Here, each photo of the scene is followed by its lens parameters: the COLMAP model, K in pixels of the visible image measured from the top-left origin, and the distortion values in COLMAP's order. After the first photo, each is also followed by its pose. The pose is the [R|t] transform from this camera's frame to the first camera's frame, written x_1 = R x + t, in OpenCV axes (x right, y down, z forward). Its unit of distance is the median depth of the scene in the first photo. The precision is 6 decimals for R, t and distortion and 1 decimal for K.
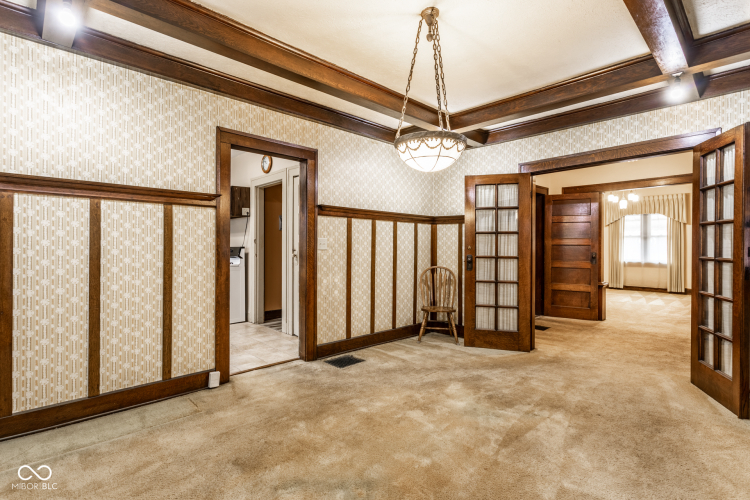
lens RADIAL K [[373.8, 0, 374.7], [0, 373.8, 245.9], [0, 0, 1]] dist [-0.000775, 0.001351]
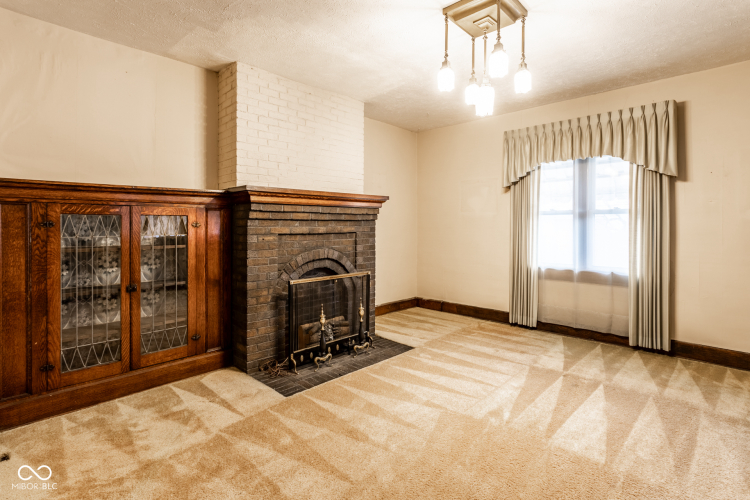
lens RADIAL K [[373.8, 0, 371.9], [0, 373.8, 232.2], [0, 0, 1]] dist [-0.000775, 0.001351]
pose [[0.999526, 0.007833, 0.029786, 0.476881], [-0.007945, 0.999962, 0.003624, -0.001400], [-0.029757, -0.003859, 0.999550, 0.585089]]
